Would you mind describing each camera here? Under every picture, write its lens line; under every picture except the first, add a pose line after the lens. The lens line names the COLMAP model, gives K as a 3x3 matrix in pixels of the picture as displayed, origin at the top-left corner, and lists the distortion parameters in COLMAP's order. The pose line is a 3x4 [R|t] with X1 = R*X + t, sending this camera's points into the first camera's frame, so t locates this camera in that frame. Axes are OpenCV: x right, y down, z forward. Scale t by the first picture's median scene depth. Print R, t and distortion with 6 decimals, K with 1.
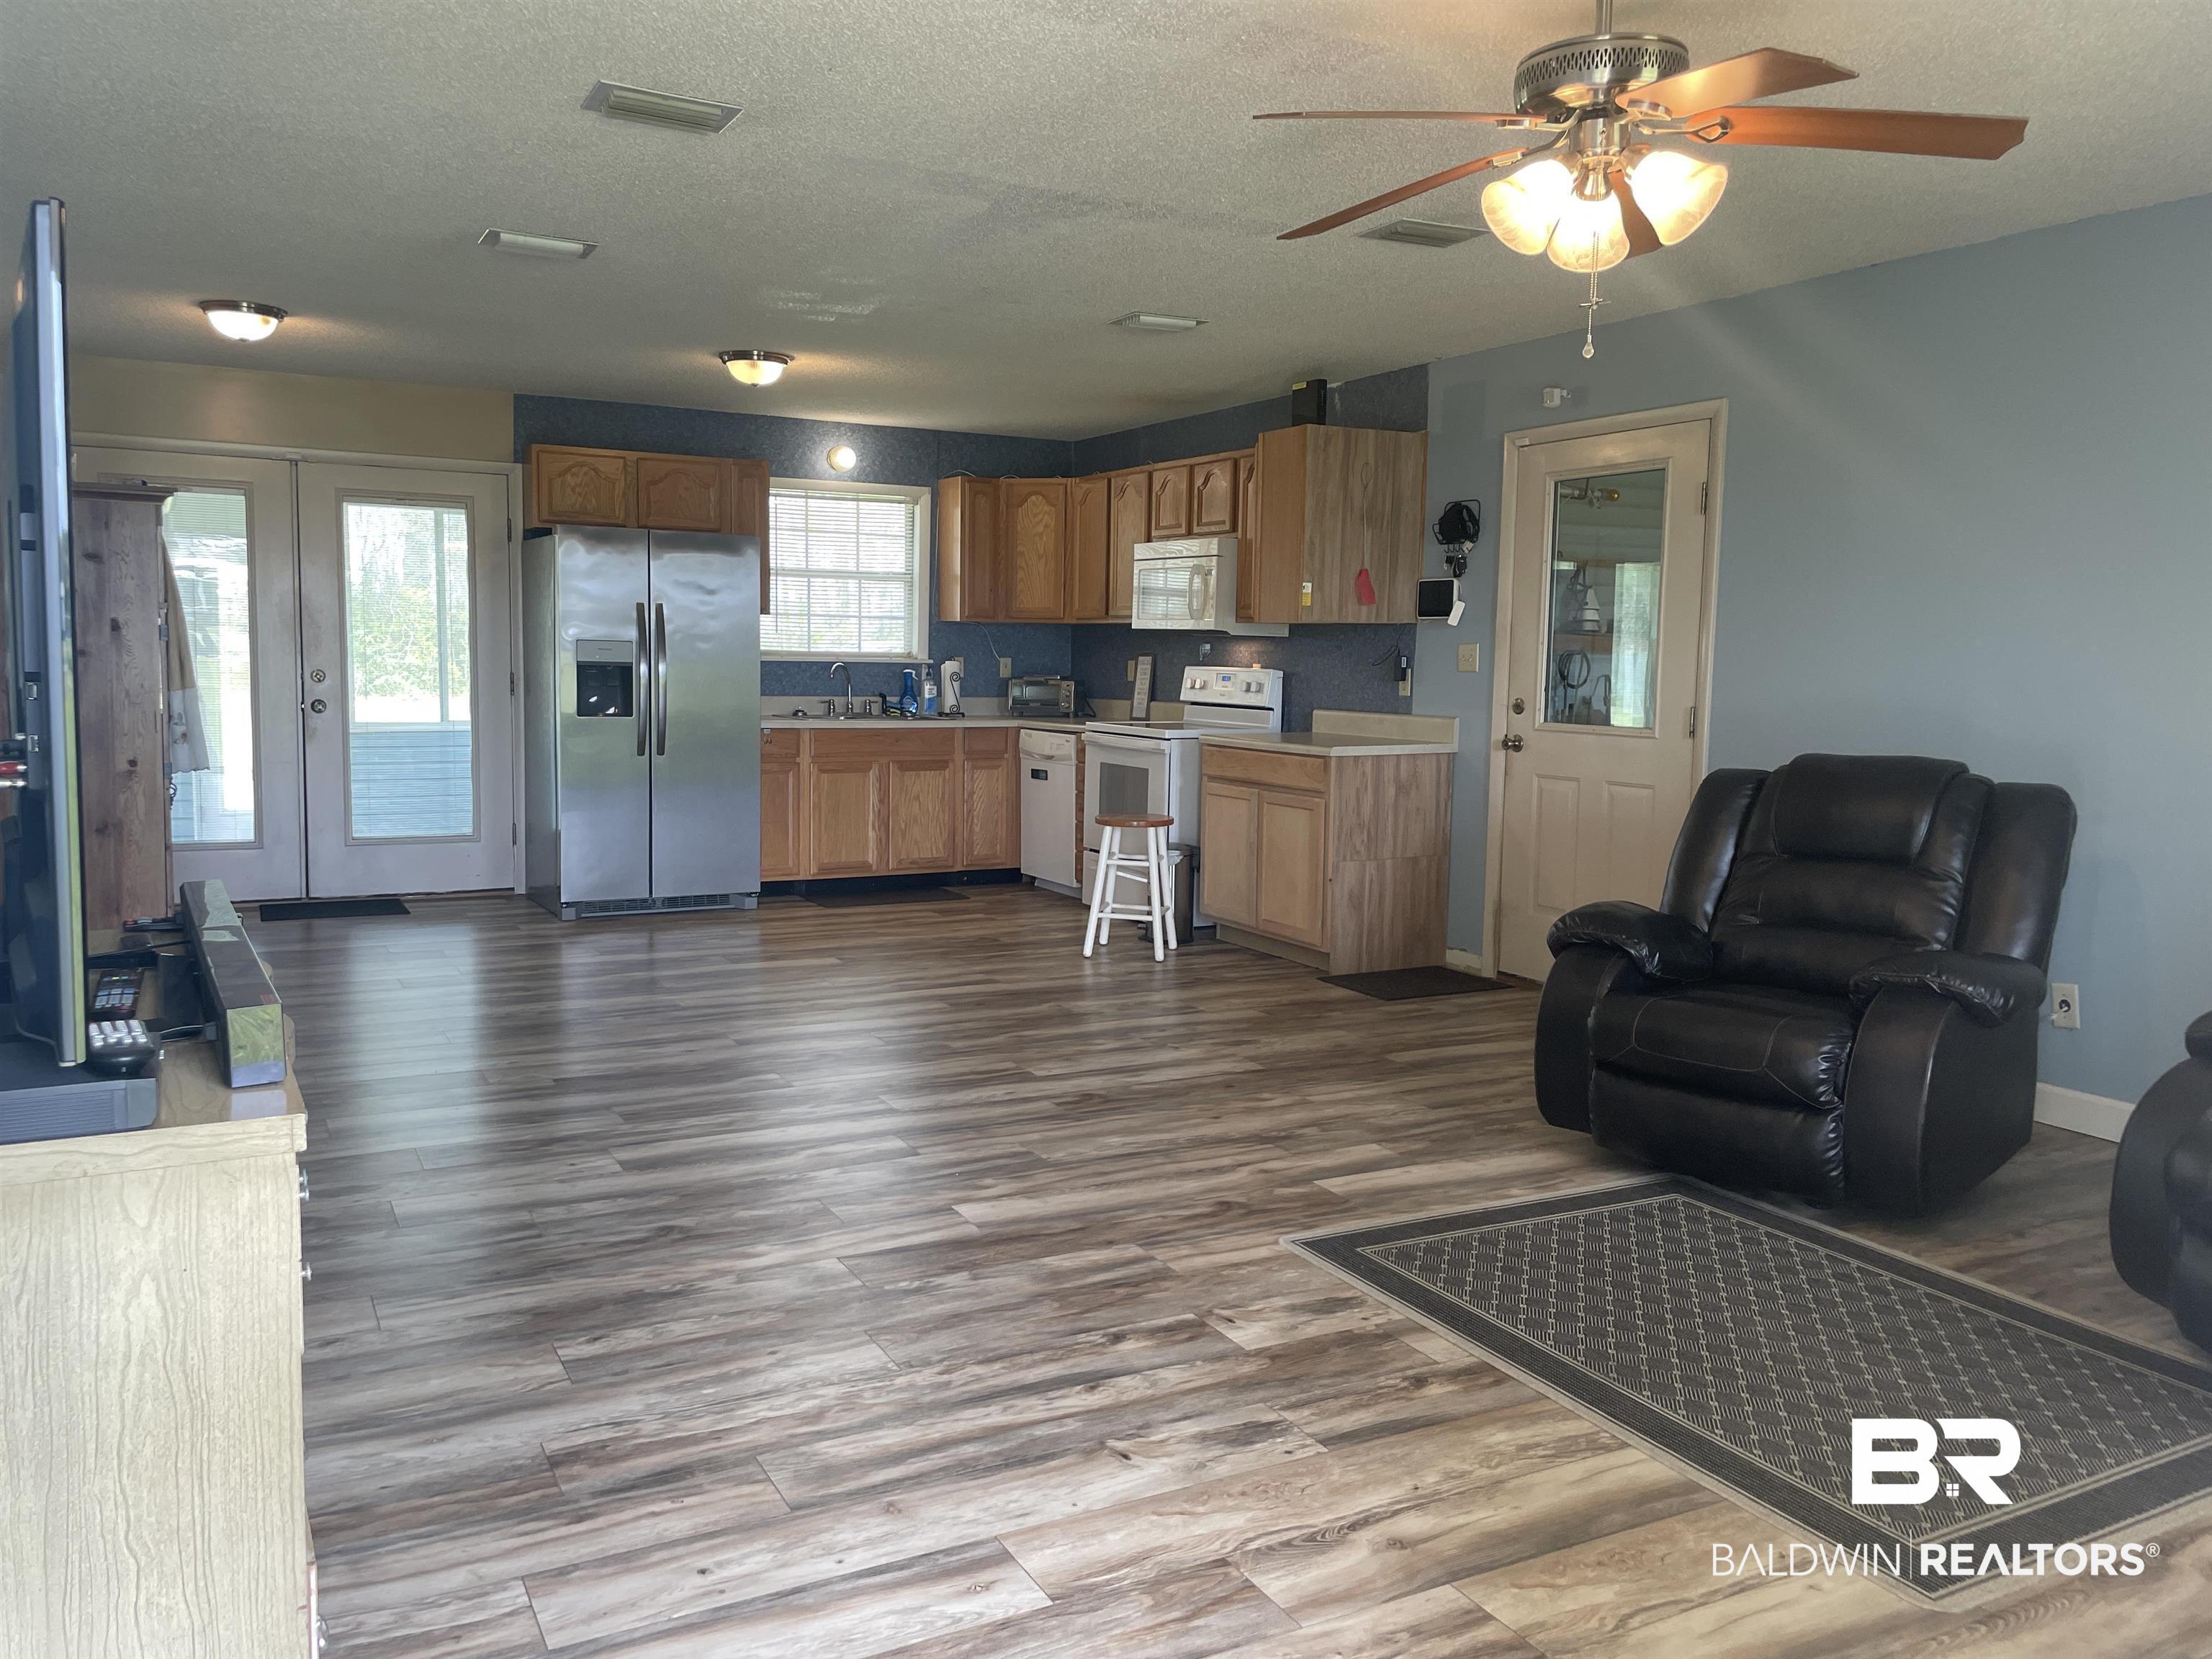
lens RADIAL K [[1674.7, 0, 1101.8], [0, 1674.7, 801.9], [0, 0, 1]] dist [0.089044, -0.112215]
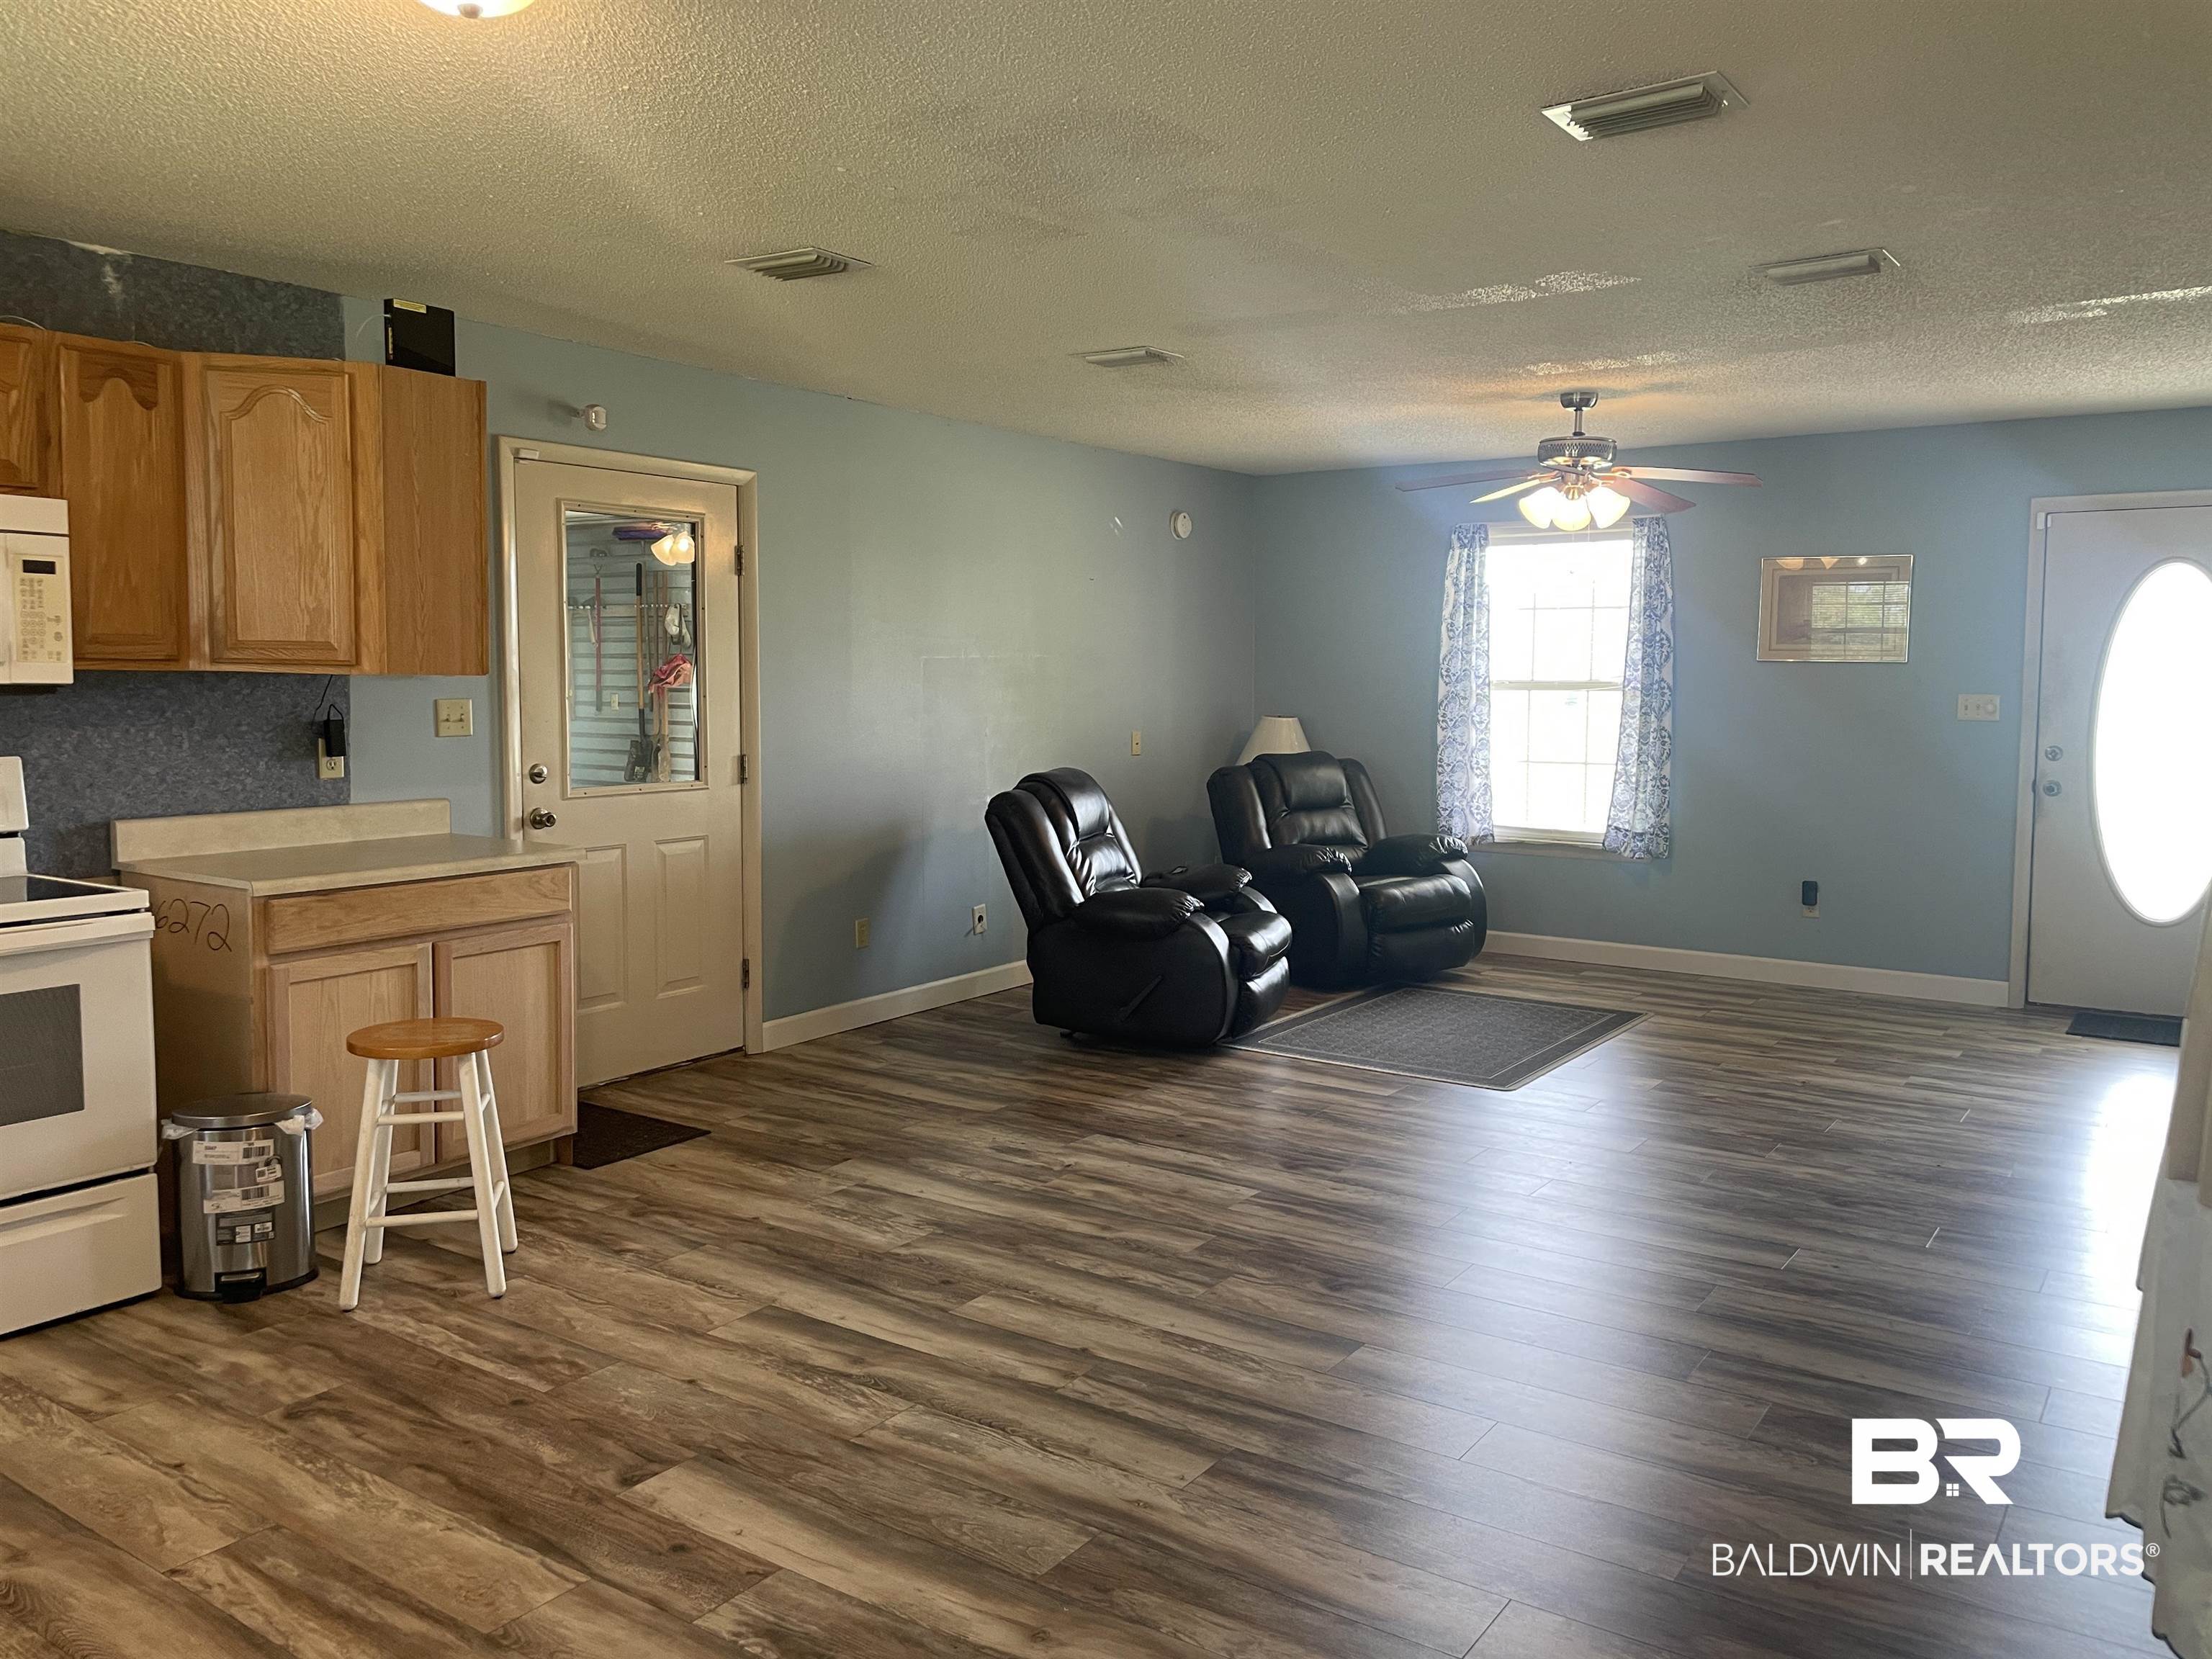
lens RADIAL K [[1674.7, 0, 1112.6], [0, 1674.7, 782.4], [0, 0, 1]] dist [0.089044, -0.112215]
pose [[-0.456118, -0.078172, 0.886479, -0.520461], [0.069178, 0.990006, 0.122895, -0.114064], [-0.887227, 0.117380, -0.446151, 0.949860]]
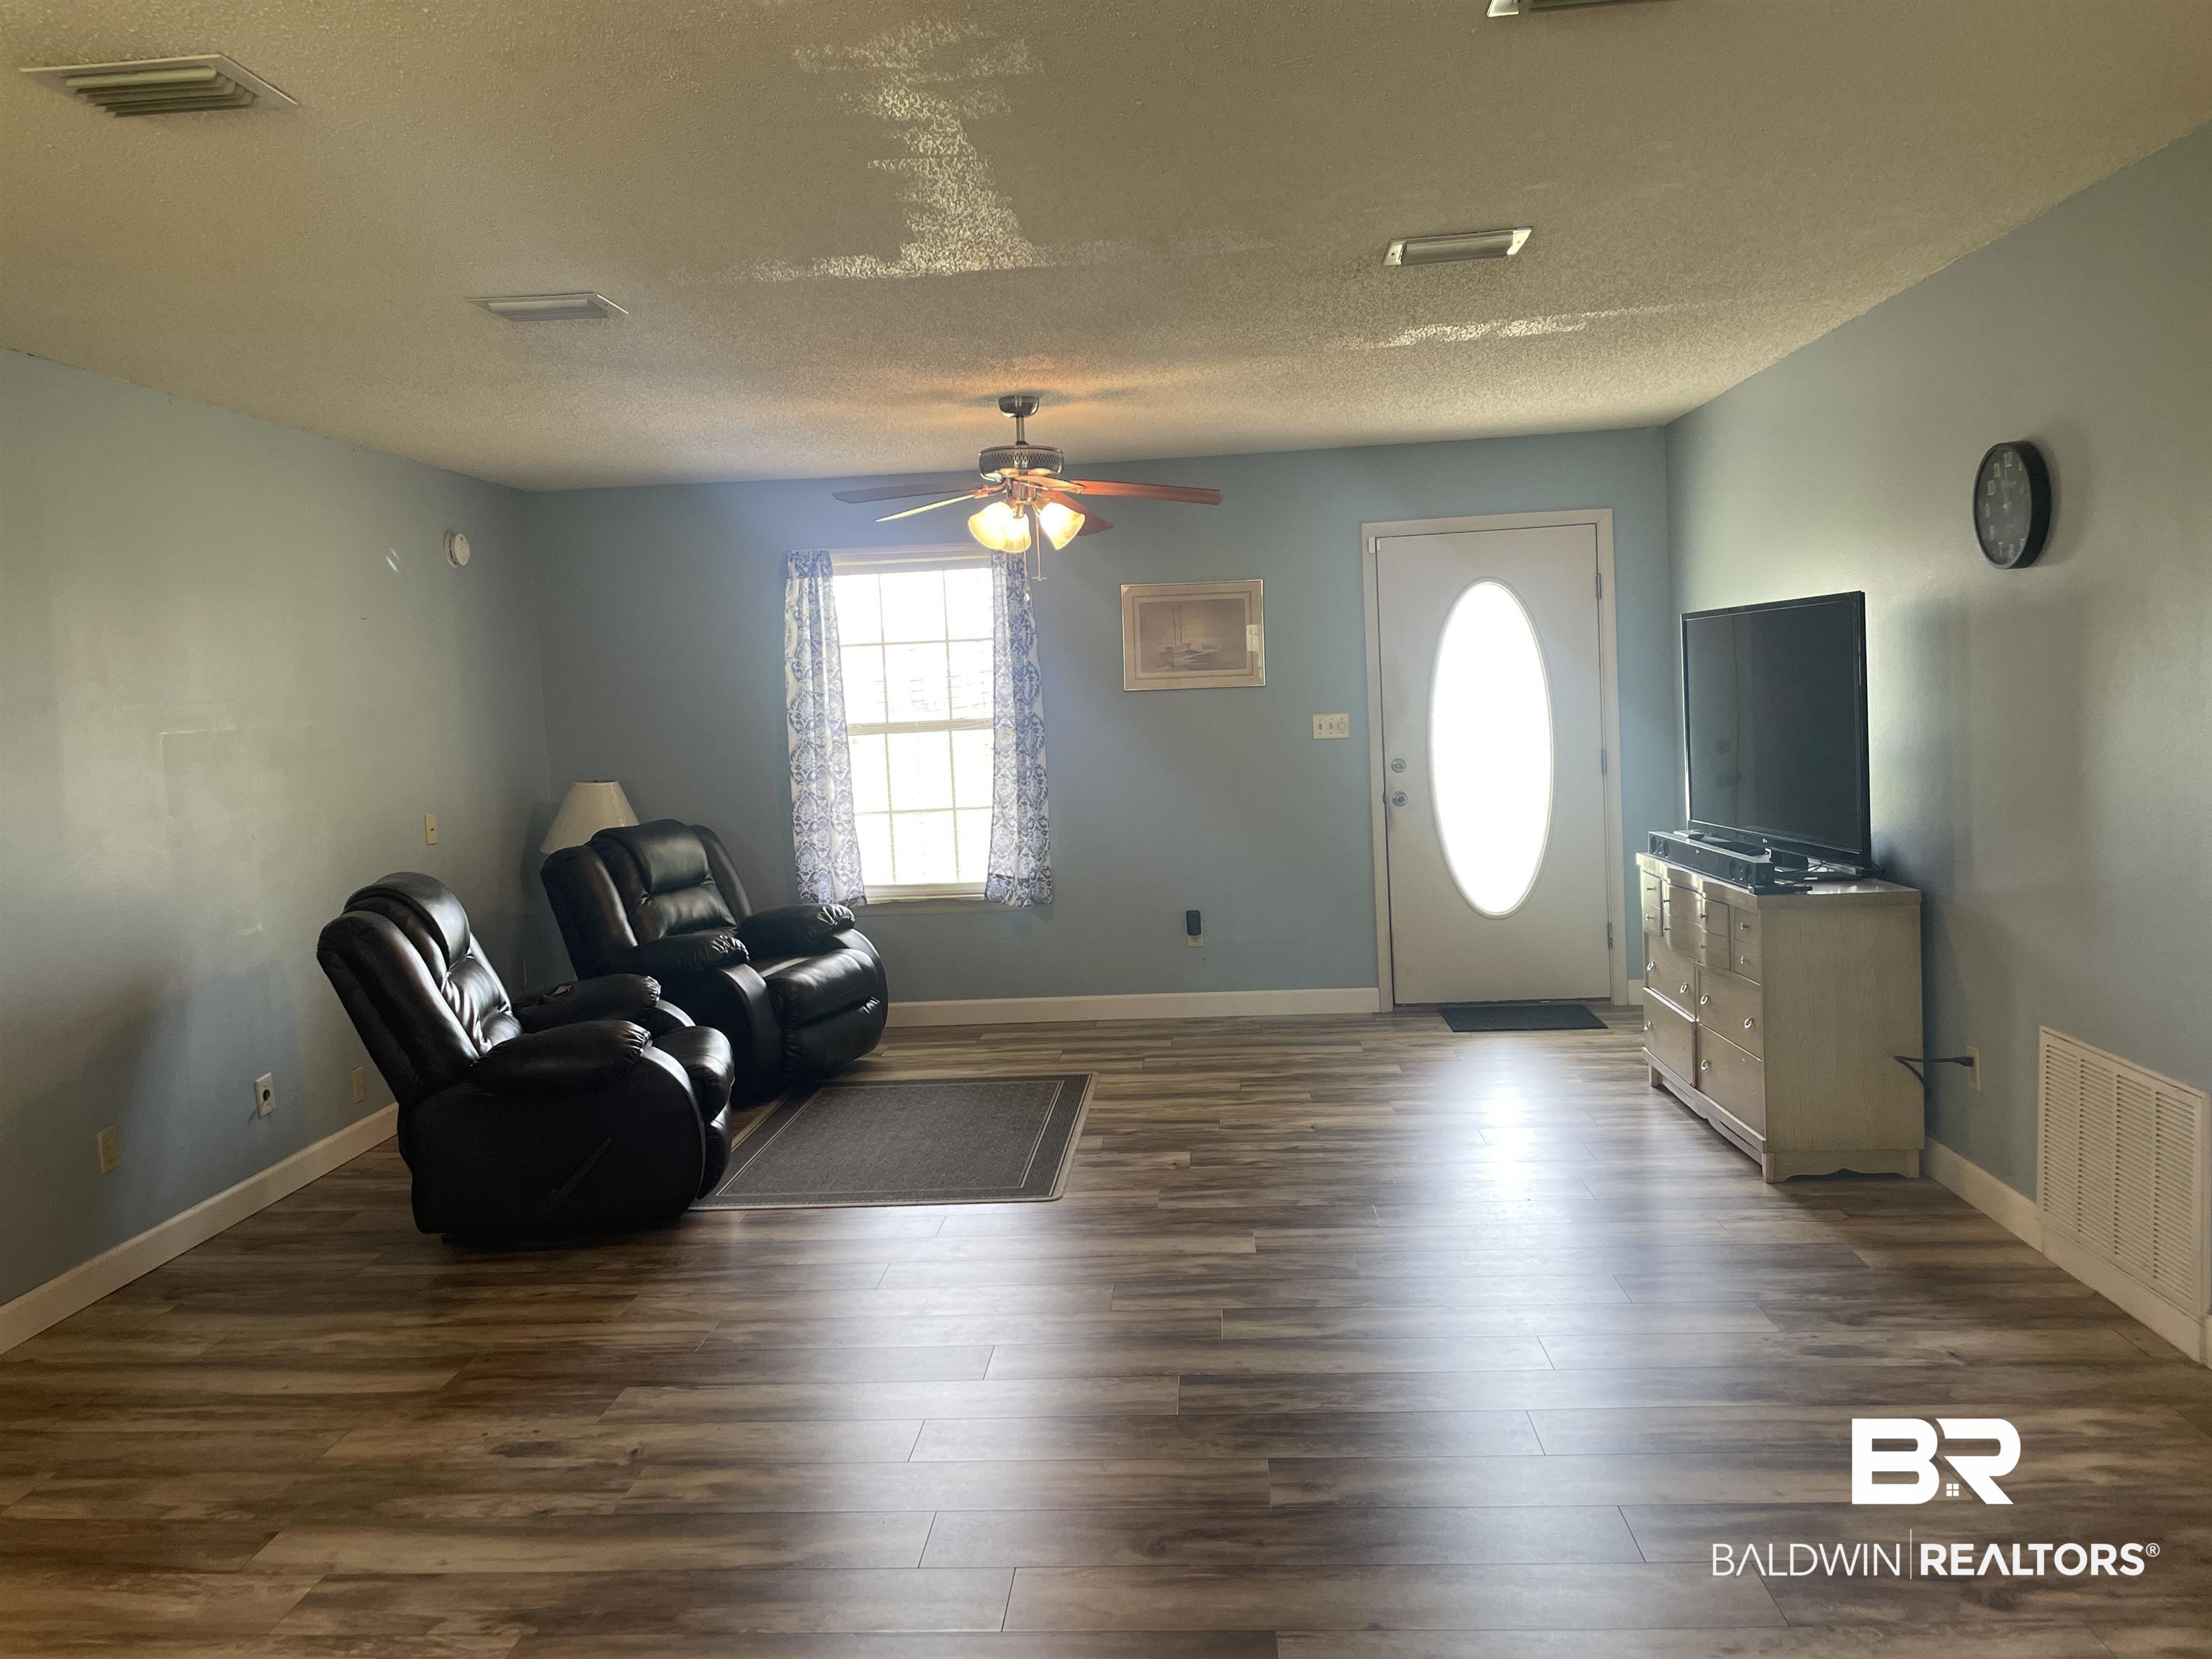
lens RADIAL K [[1674.7, 0, 1086.0], [0, 1674.7, 786.1], [0, 0, 1]] dist [0.089044, -0.112215]
pose [[-0.841451, -0.006650, 0.540293, -0.302265], [0.082202, 0.986710, 0.140167, -0.118332], [-0.534044, 0.162357, -0.829721, 0.975444]]
